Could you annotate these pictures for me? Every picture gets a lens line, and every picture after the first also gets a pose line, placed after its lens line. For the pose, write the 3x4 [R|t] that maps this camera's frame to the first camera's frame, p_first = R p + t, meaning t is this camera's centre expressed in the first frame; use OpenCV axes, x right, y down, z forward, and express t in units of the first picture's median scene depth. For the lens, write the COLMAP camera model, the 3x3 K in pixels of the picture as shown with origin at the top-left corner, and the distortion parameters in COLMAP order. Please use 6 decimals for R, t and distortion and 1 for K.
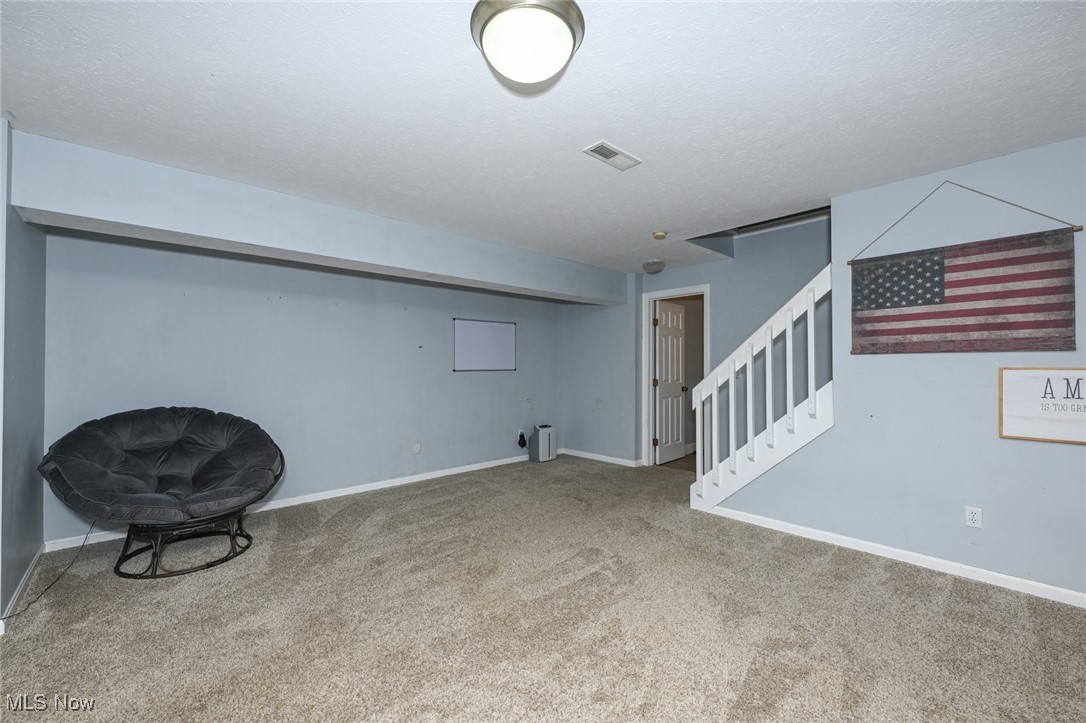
lens RADIAL K [[434.9, 0, 547.7], [0, 434.9, 366.6], [0, 0, 1]] dist [-0.001675, -0.000709]
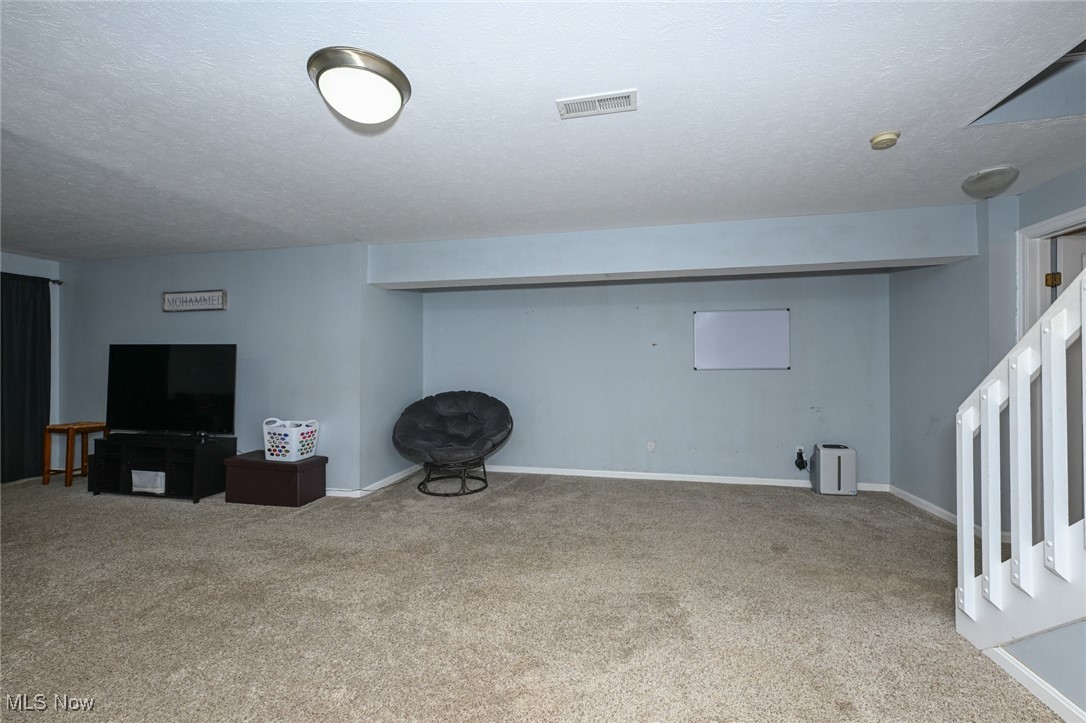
lens RADIAL K [[434.9, 0, 546.2], [0, 434.9, 363.9], [0, 0, 1]] dist [-0.001675, -0.000709]
pose [[0.572132, -0.004262, -0.820151, 0.476495], [0.001030, 0.999989, -0.004477, 0.003383], [0.820161, 0.001717, 0.572130, 0.290522]]
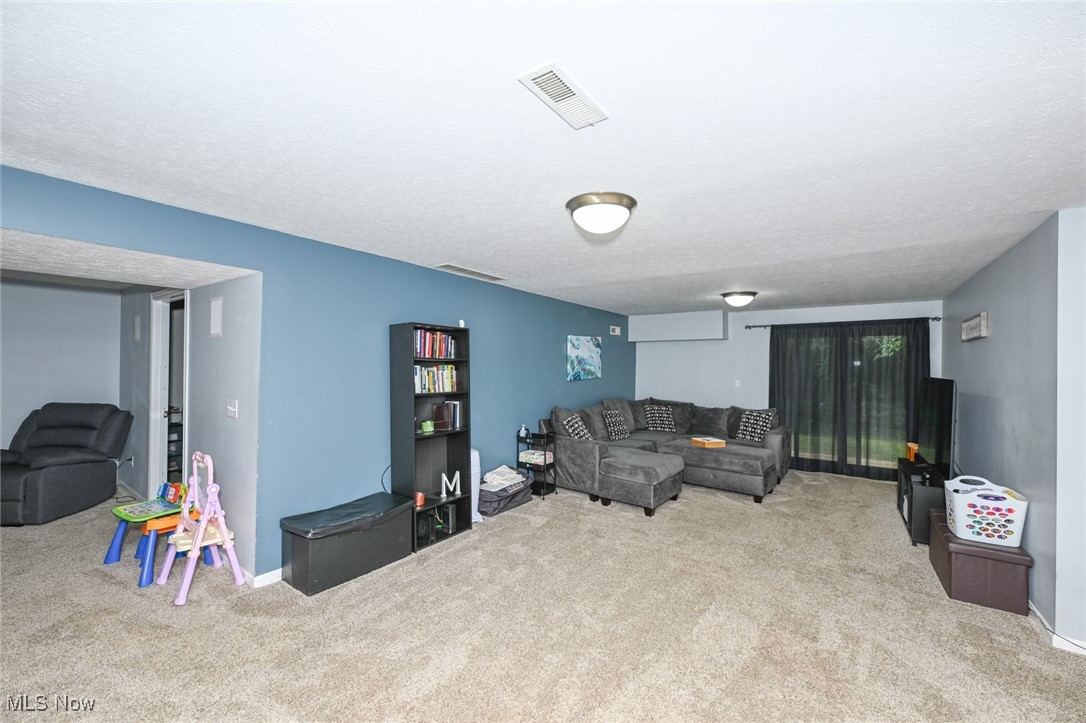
lens RADIAL K [[434.9, 0, 538.7], [0, 434.9, 362.6], [0, 0, 1]] dist [-0.001675, -0.000709]
pose [[-0.982211, -0.014539, -0.187217, 0.187521], [-0.013102, 0.999874, -0.008912, -0.067166], [0.187323, -0.006301, -0.982278, 1.001822]]
